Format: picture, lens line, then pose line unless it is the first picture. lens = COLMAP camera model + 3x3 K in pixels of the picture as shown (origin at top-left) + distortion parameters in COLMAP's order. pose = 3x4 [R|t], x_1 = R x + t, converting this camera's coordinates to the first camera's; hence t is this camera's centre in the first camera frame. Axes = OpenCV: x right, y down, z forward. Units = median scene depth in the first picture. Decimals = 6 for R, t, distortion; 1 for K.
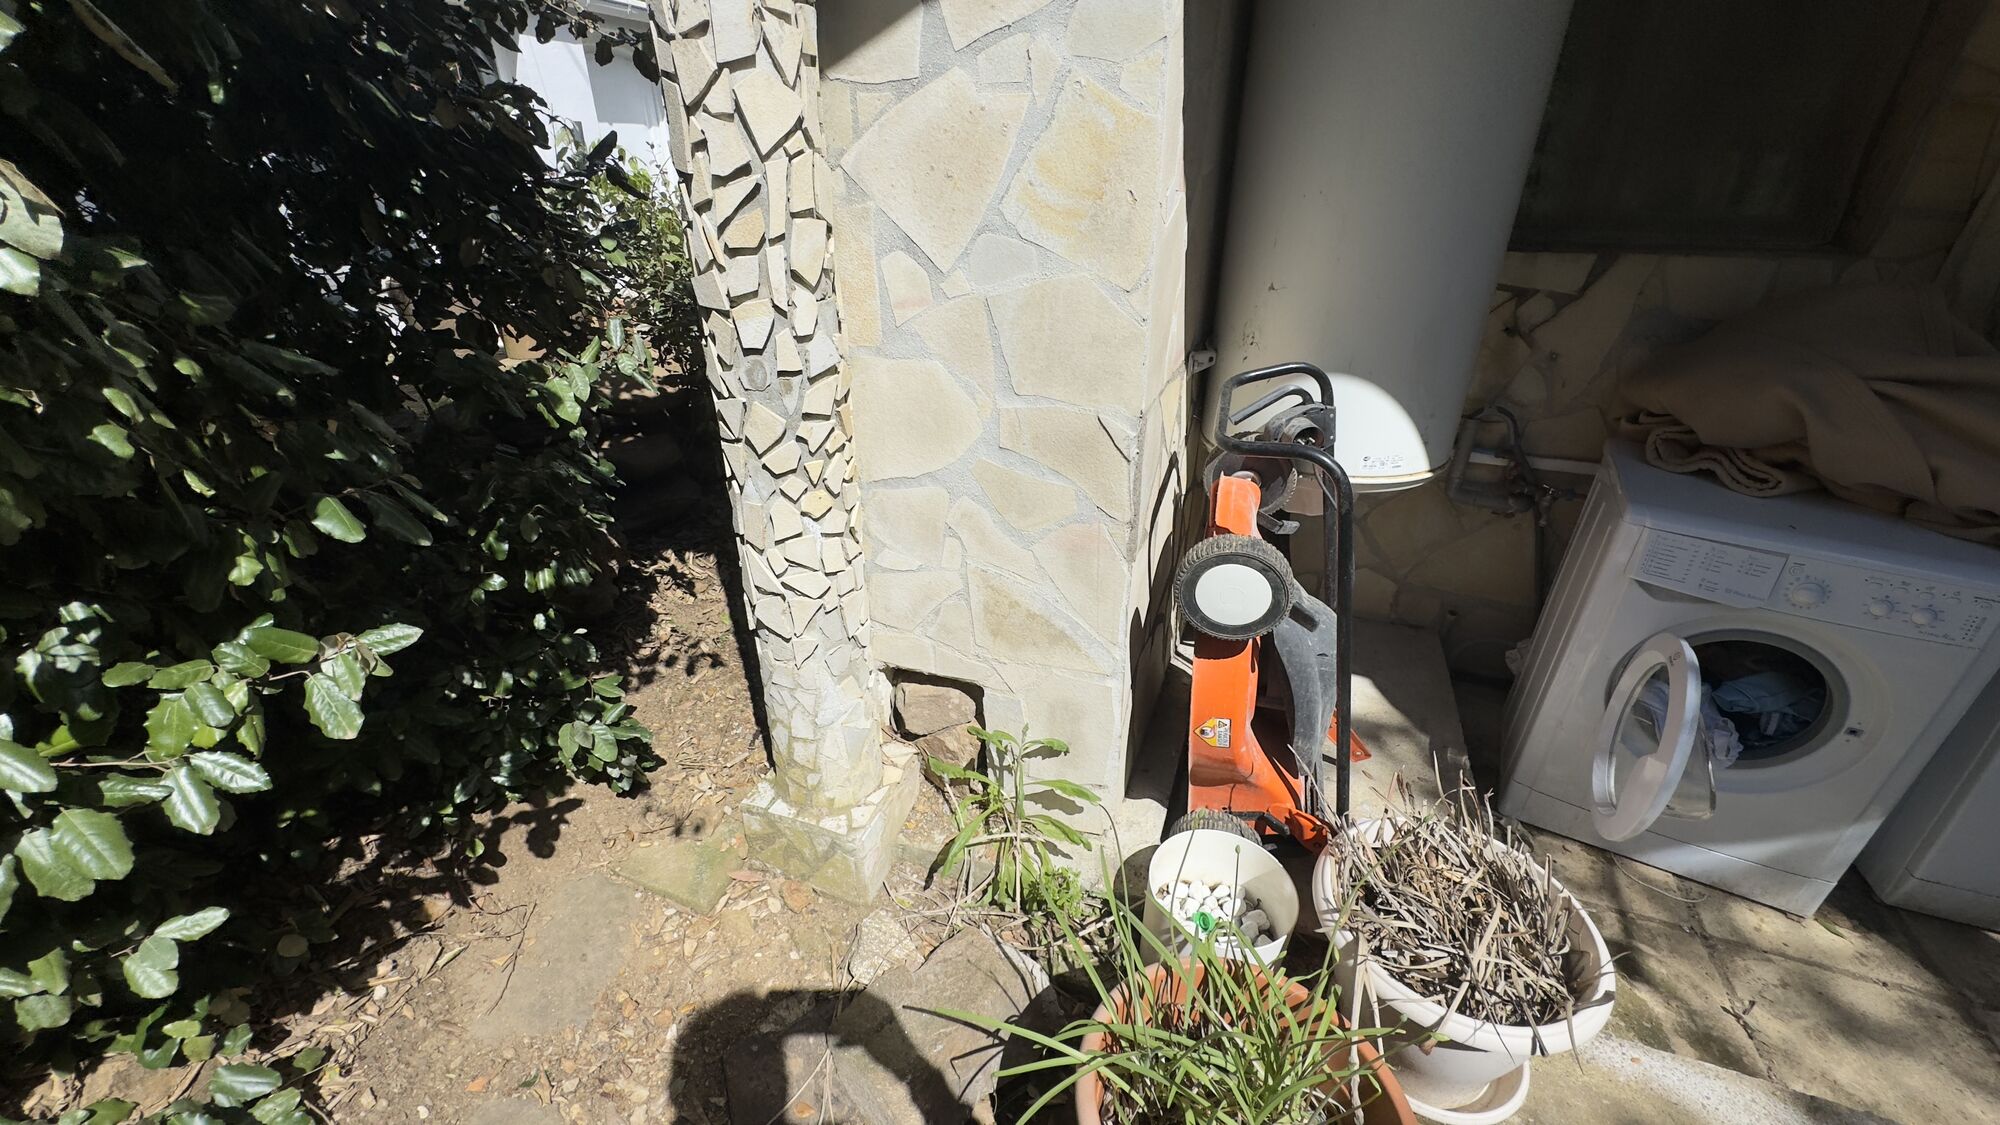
lens RADIAL K [[791.6, 0, 1000.0], [0, 791.6, 562.5], [0, 0, 1]] dist [0.003541, -0.000198]
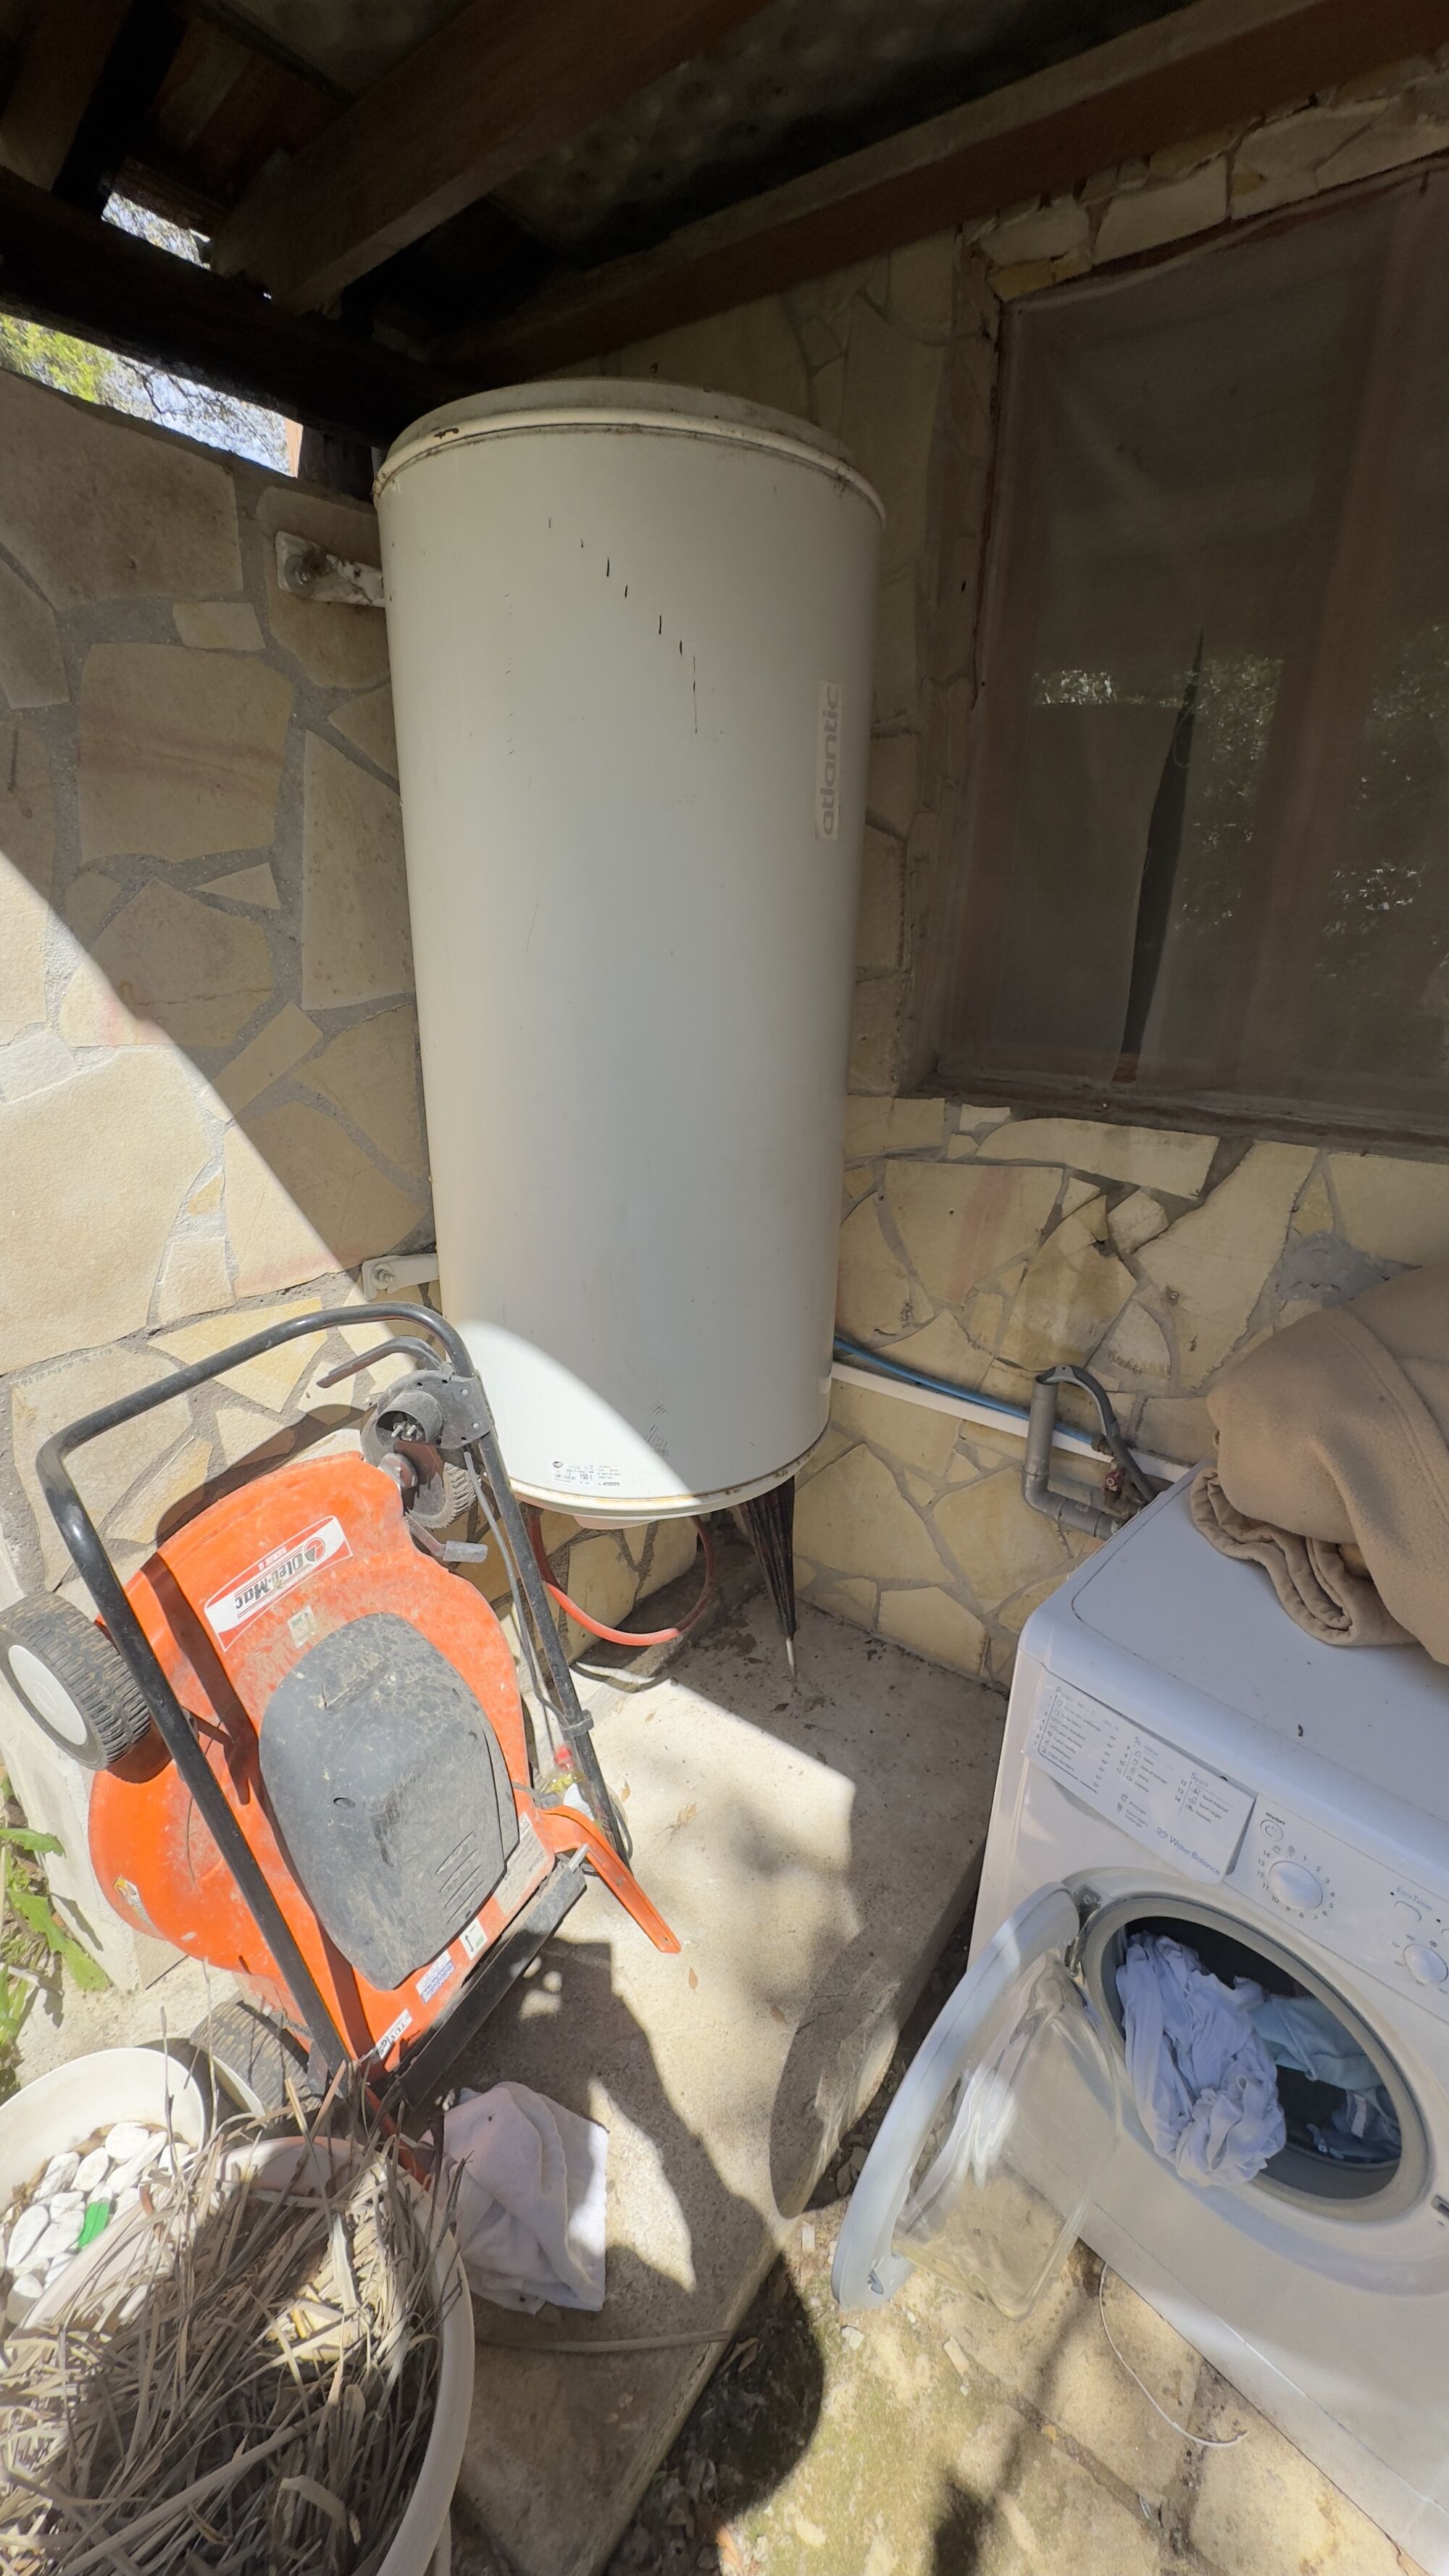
lens RADIAL K [[1019.7, 0, 724.5], [0, 1019.7, 1288.0], [0, 0, 1]] dist [0.003541, -0.000198]
pose [[0.964586, 0.101722, -0.243363, 0.777879], [-0.128112, 0.987184, -0.095153, -0.210295], [0.230565, 0.122961, 0.965257, 0.267891]]
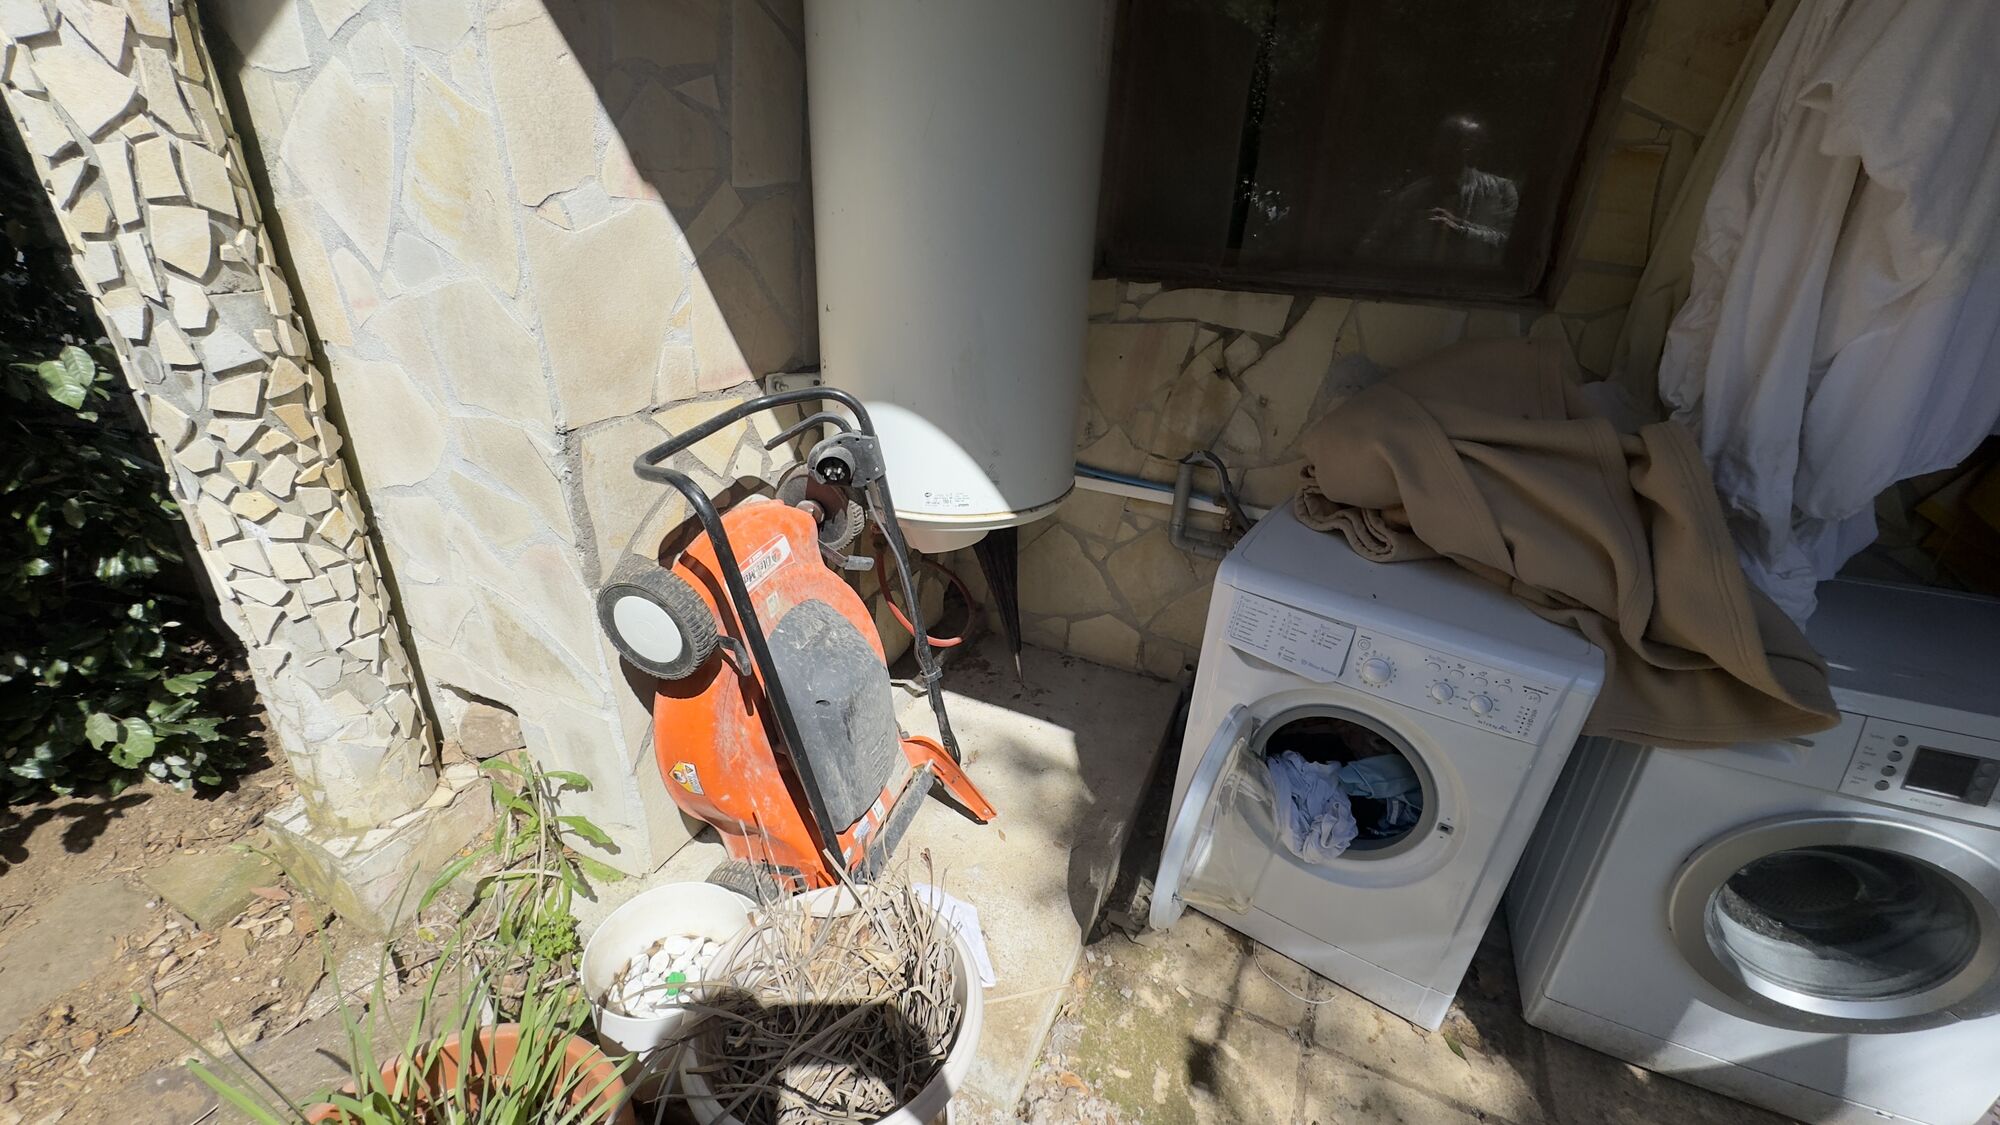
lens RADIAL K [[791.6, 0, 1000.0], [0, 791.6, 562.5], [0, 0, 1]] dist [0.003541, -0.000198]
pose [[0.997210, 0.061444, -0.042386, 0.605918], [-0.062745, 0.997576, -0.030098, -0.029267], [0.040434, 0.032674, 0.998648, 0.073074]]
